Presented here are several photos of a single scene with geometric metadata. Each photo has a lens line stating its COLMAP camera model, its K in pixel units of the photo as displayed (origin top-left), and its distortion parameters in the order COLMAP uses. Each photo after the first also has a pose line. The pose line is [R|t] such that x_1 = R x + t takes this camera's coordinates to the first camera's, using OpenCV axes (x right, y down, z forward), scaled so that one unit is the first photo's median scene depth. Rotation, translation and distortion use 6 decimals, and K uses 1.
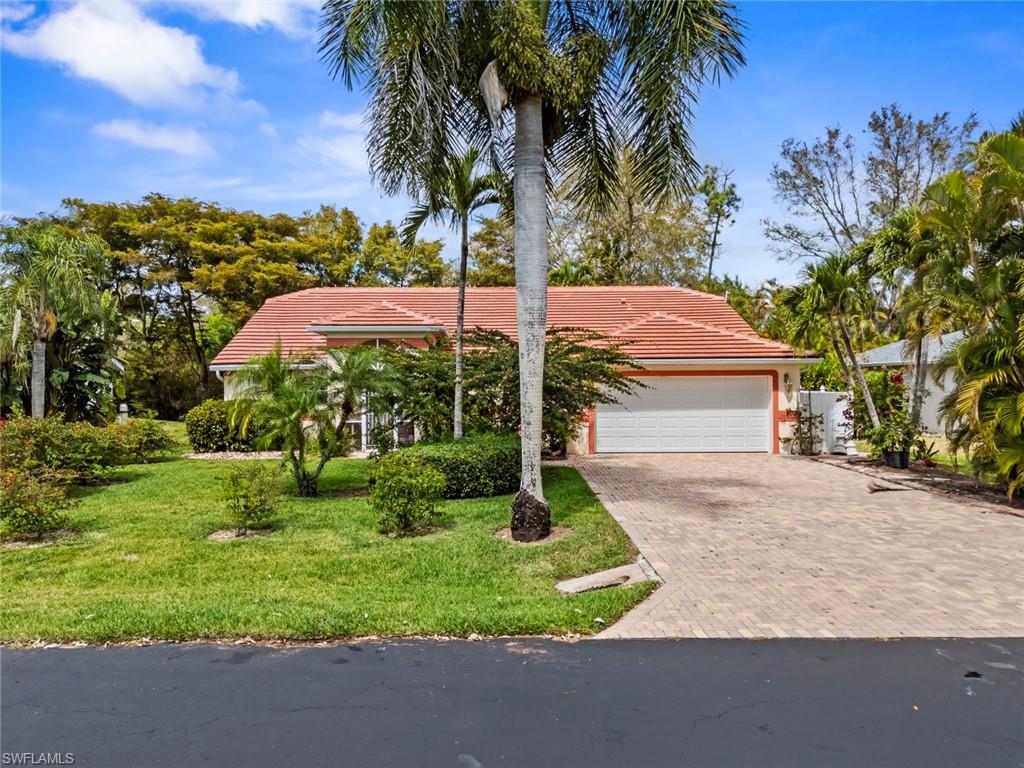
lens RADIAL K [[777.5, 0, 504.7], [0, 777.5, 386.2], [0, 0, 1]] dist [0.060318, -0.063024]
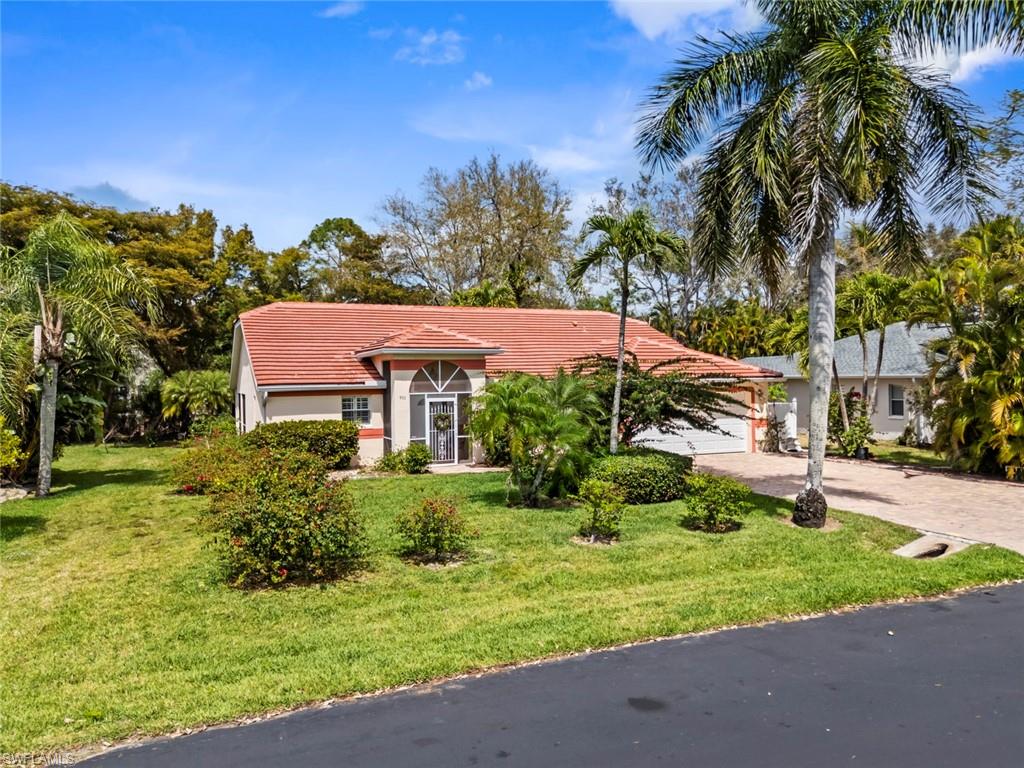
lens RADIAL K [[777.5, 0, 504.7], [0, 777.5, 386.2], [0, 0, 1]] dist [0.060318, -0.063024]
pose [[0.928680, -0.008019, 0.370794, -0.497943], [0.008534, 0.999964, 0.000253, -0.025490], [-0.370783, 0.002930, 0.928715, -0.028407]]
